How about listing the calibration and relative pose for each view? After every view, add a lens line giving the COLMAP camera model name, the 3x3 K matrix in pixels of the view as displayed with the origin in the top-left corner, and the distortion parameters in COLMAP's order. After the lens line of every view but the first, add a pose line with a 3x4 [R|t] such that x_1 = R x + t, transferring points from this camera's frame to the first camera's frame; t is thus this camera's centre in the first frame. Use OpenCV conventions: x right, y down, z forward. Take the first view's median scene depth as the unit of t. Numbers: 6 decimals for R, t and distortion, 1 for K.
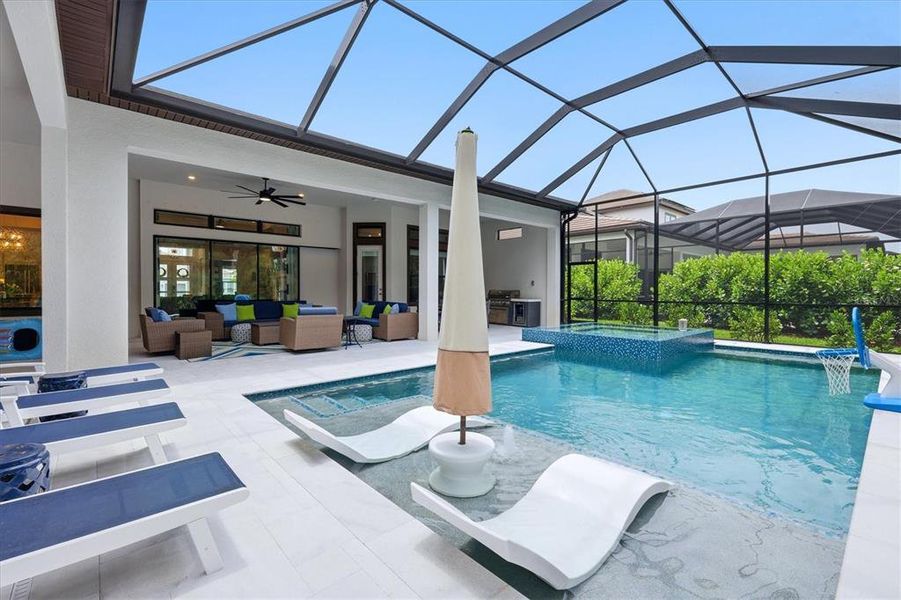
lens RADIAL K [[397.7, 0, 454.0], [0, 397.7, 295.4], [0, 0, 1]] dist [0.001412, 0.000163]
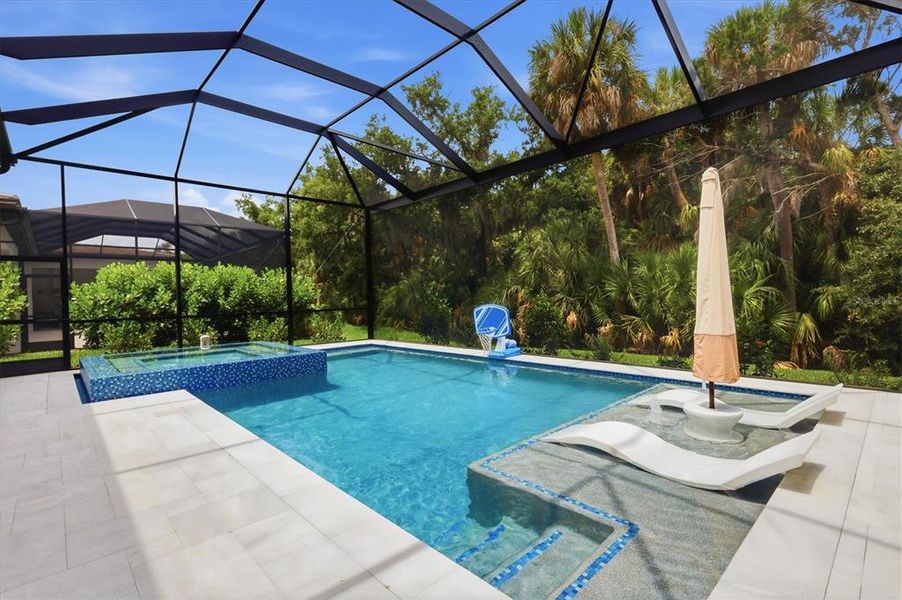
lens RADIAL K [[427.3, 0, 451.0], [0, 427.3, 300.0], [0, 0, 1]] dist [-0.000778, 0.000230]
pose [[-0.019926, -0.000199, 0.999801, -0.271795], [0.028143, 0.999604, 0.000760, -0.001494], [-0.999405, 0.028153, -0.019913, 0.376895]]
